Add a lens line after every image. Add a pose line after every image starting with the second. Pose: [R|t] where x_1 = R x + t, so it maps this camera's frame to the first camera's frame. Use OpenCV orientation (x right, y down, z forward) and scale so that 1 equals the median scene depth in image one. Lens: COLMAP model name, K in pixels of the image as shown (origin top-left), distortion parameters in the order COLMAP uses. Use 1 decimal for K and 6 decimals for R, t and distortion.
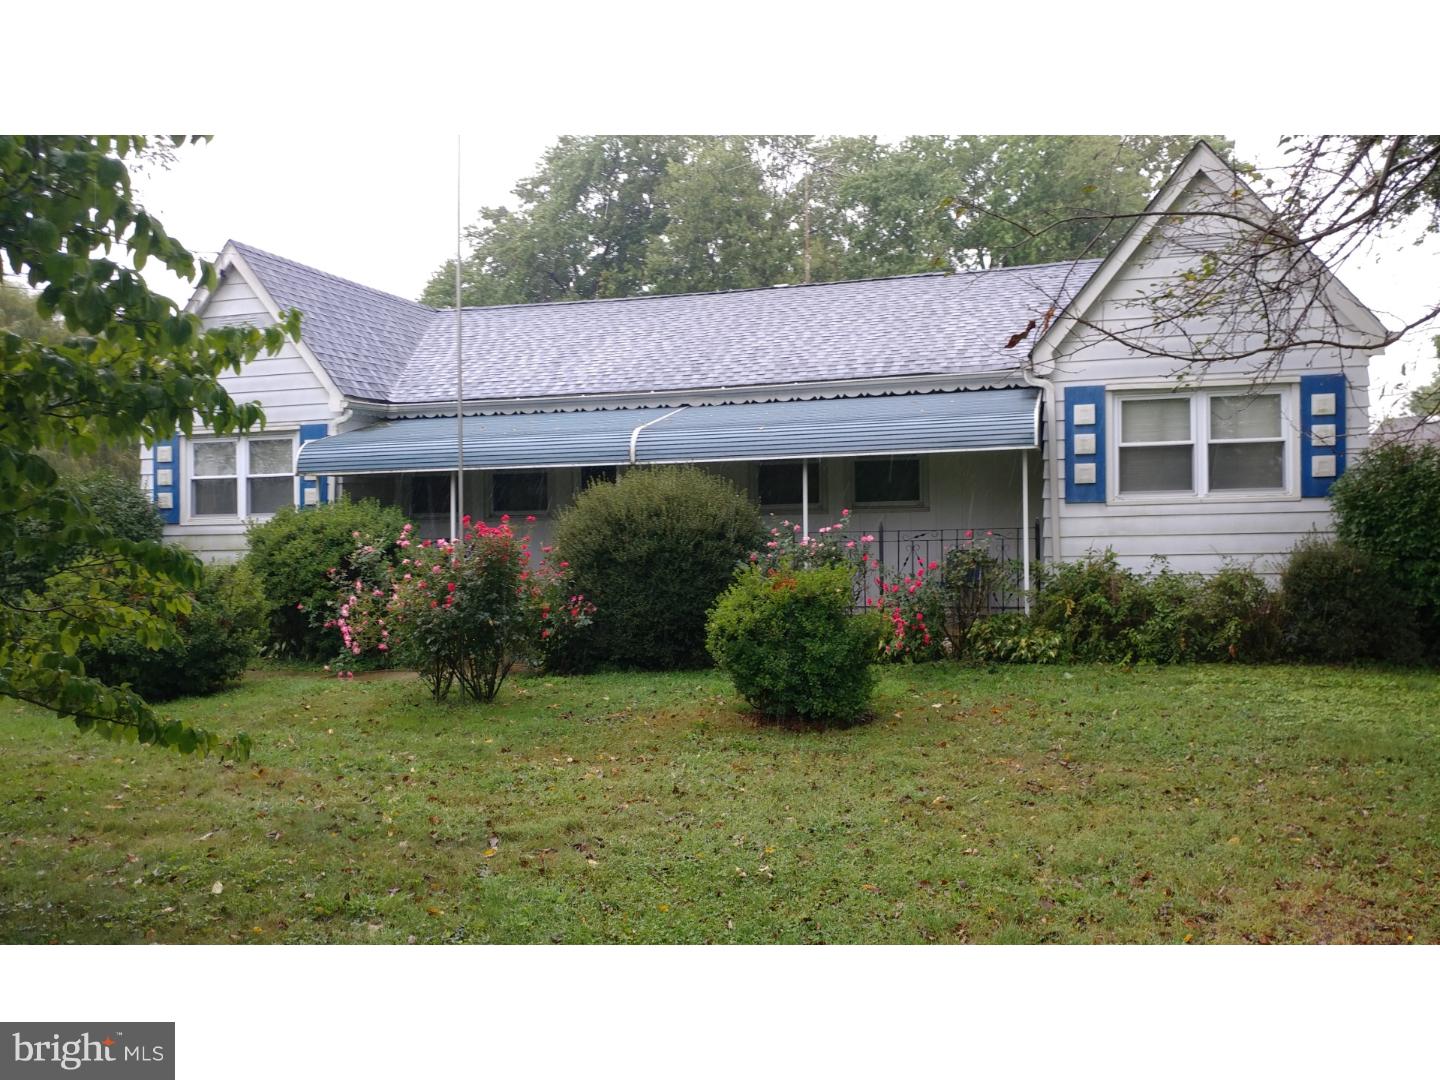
lens RADIAL K [[1202.2, 0, 719.9], [0, 1202.2, 516.7], [0, 0, 1]] dist [-0.012853, -0.004773]
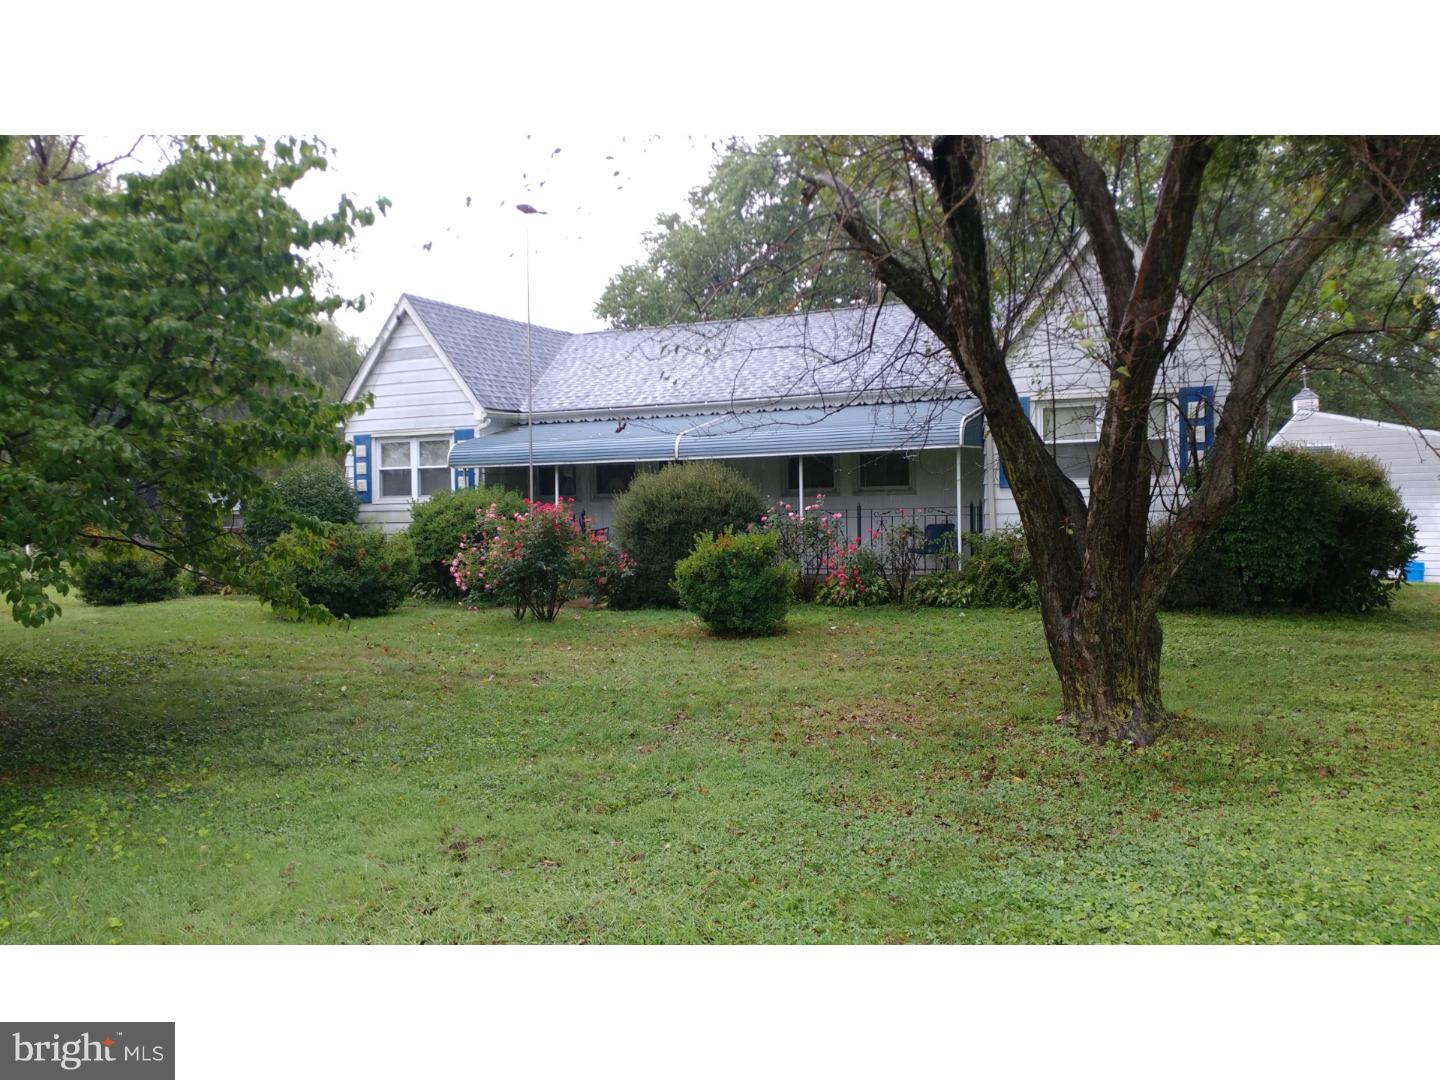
lens RADIAL K [[1195.7, 0, 719.6], [0, 1195.7, 535.9], [0, 0, 1]] dist [0.010683, 0.005914]
pose [[0.984912, 0.006441, -0.172934, 0.177950], [-0.000687, 0.999445, 0.033317, -0.002163], [0.173052, -0.032695, 0.984370, -0.277298]]
